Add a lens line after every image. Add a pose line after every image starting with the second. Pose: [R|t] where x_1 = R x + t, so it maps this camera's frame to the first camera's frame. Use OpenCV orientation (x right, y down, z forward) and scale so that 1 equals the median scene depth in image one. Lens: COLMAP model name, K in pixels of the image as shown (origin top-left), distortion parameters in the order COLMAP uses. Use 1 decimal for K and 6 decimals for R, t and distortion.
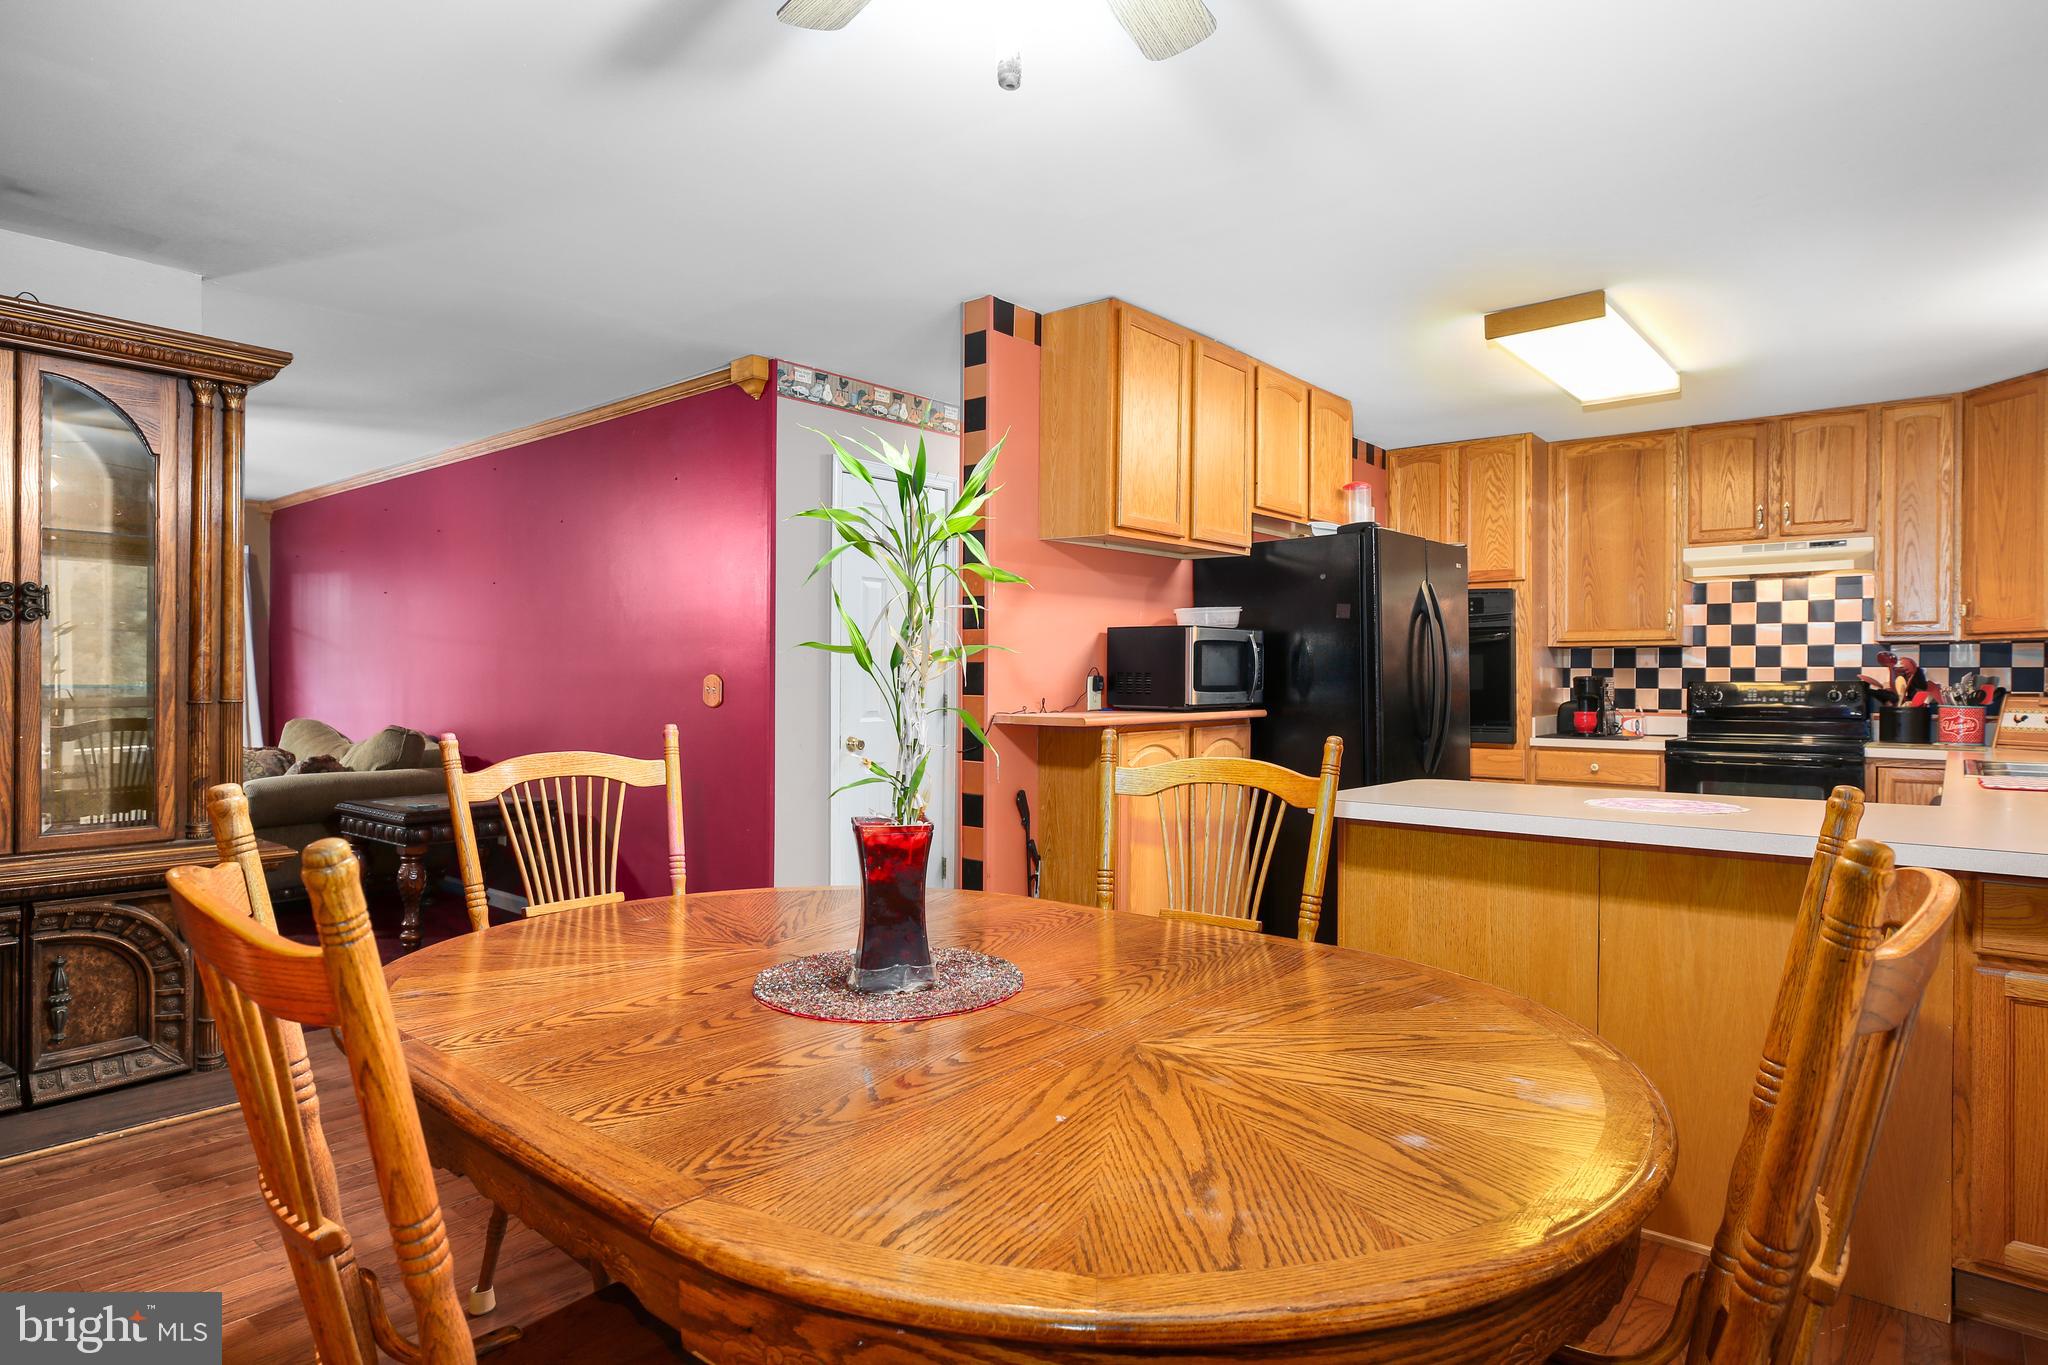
lens RADIAL K [[1138.8, 0, 1017.9], [0, 1138.8, 674.6], [0, 0, 1]] dist [-0.014512, -0.000102]
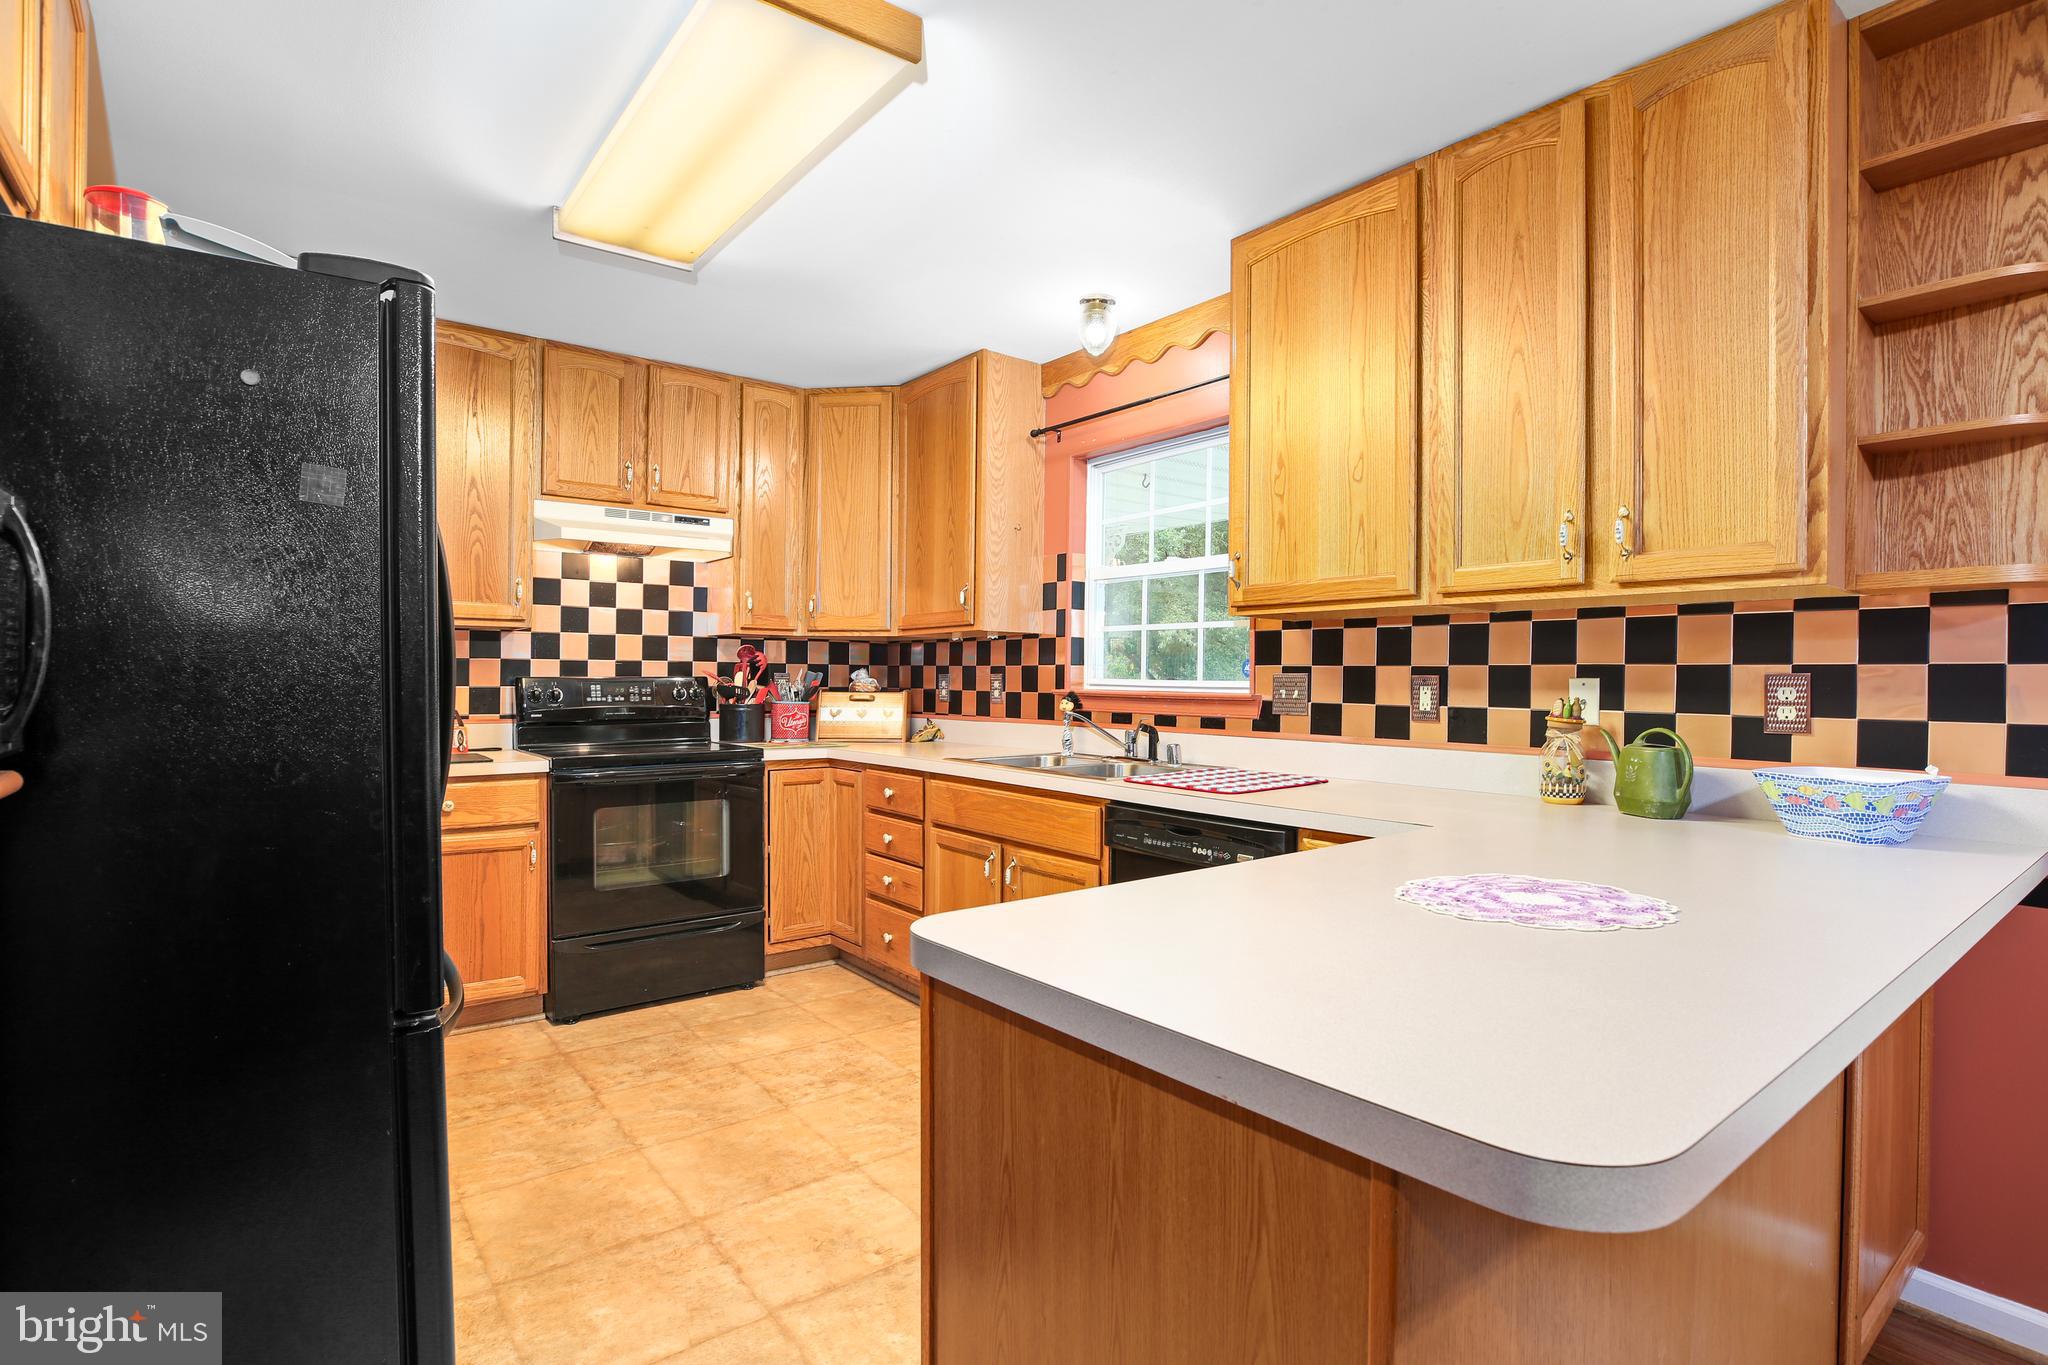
lens RADIAL K [[998.1, 0, 1041.6], [0, 998.1, 687.1], [0, 0, 1]] dist [-0.027631, 0.002770]
pose [[0.203722, -0.008255, 0.978994, 0.013408], [-0.011461, 0.999876, 0.010816, 0.001940], [-0.978962, -0.013424, 0.203602, 0.552607]]
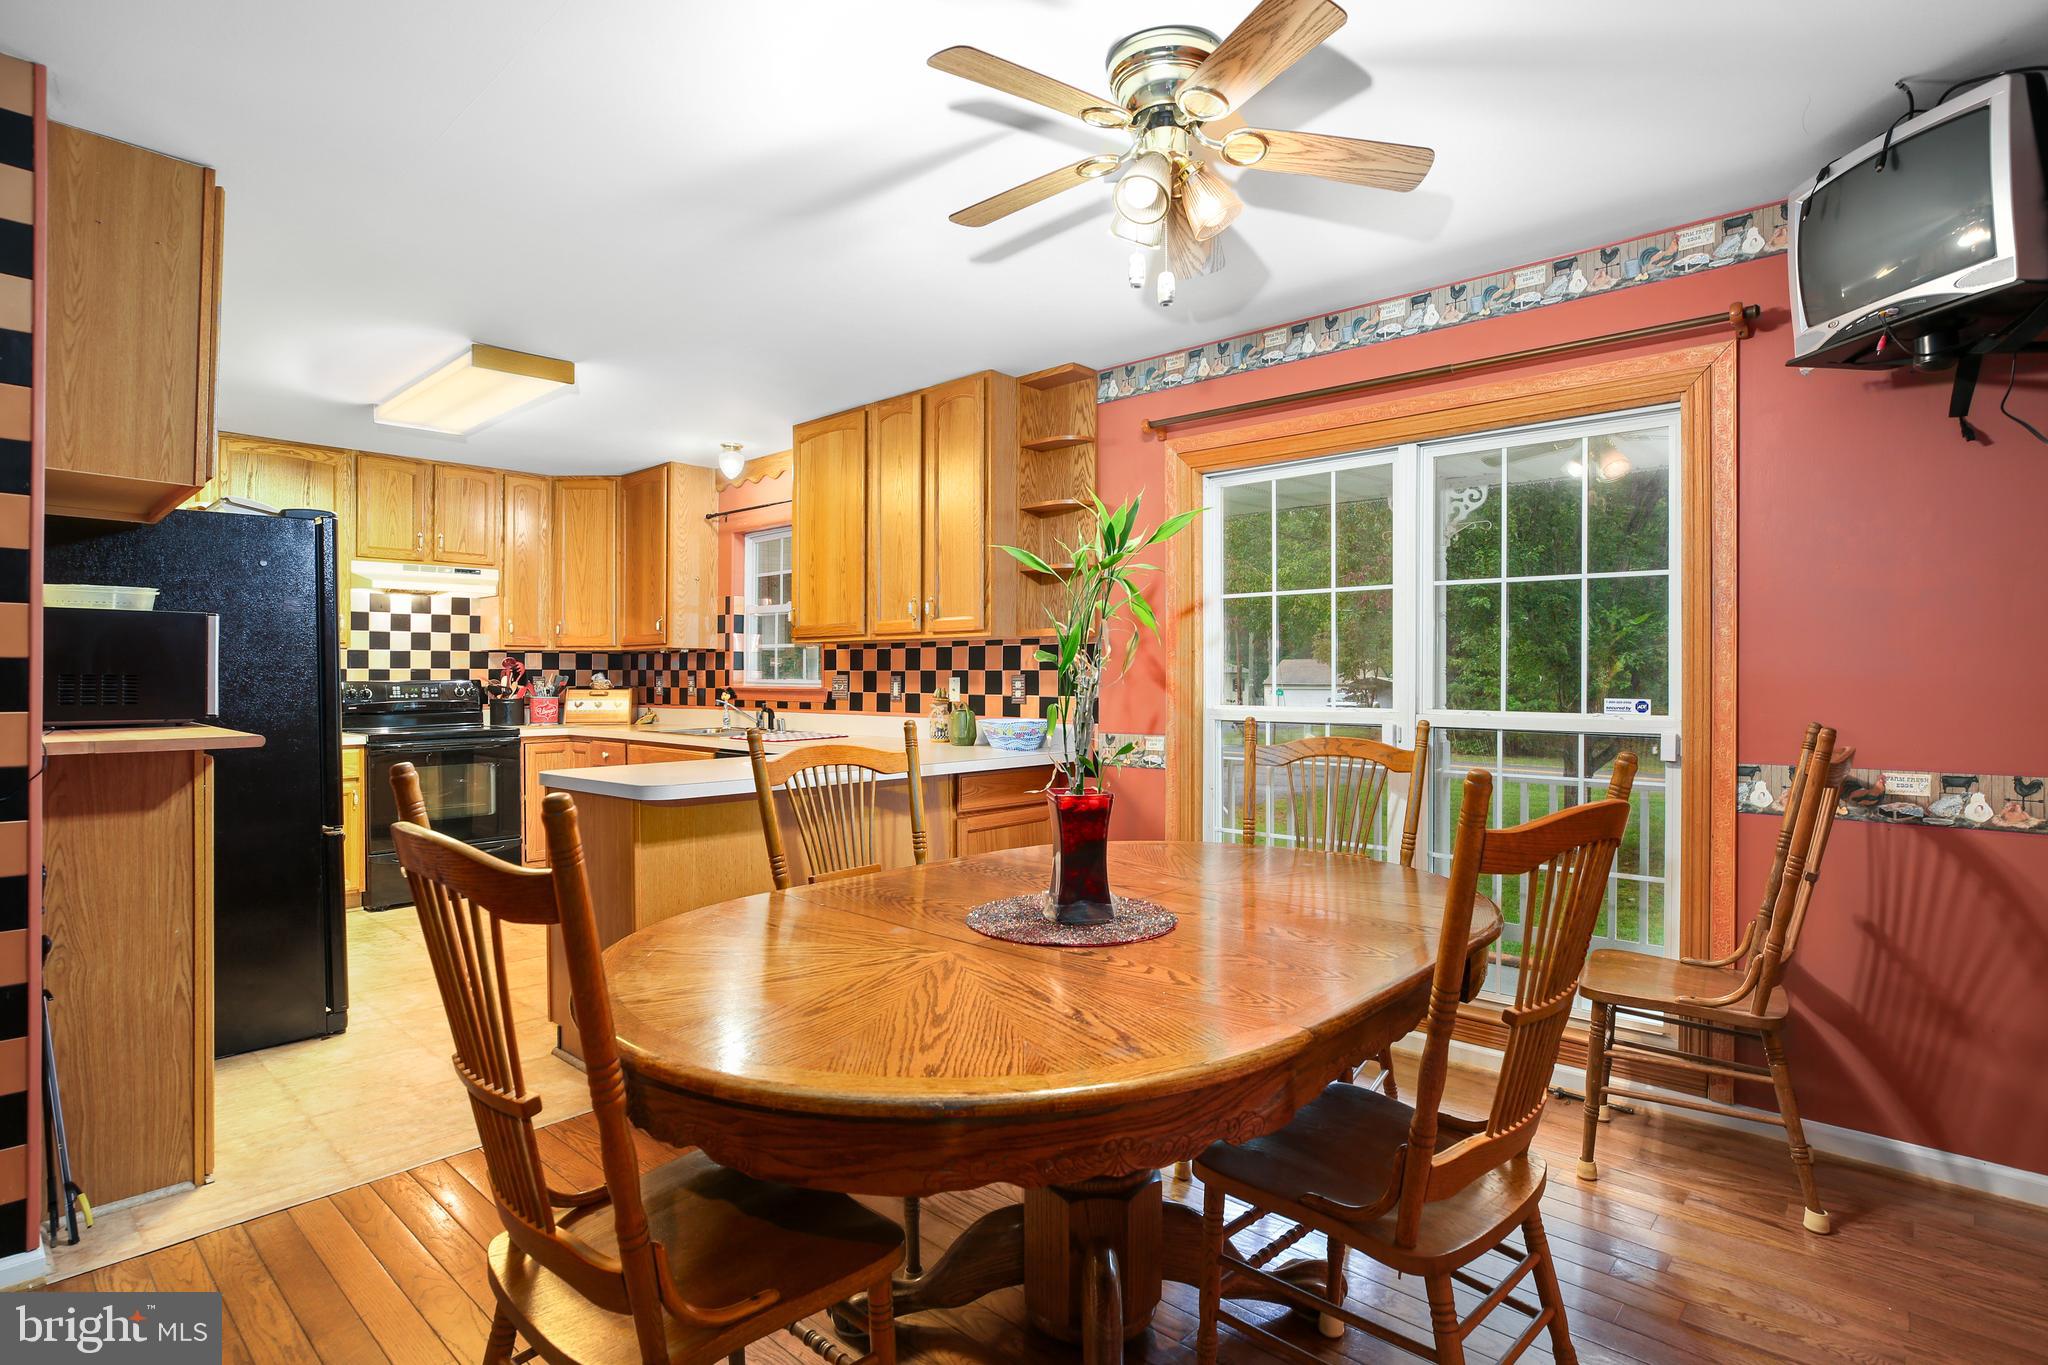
lens RADIAL K [[1029.9, 0, 1028.4], [0, 1029.9, 680.4], [0, 0, 1]] dist [-0.015727, -0.000386]
pose [[0.056157, -0.006267, 0.998402, -0.378943], [-0.003137, 0.999974, 0.006453, -0.003180], [-0.998417, -0.003495, 0.056136, 0.296513]]
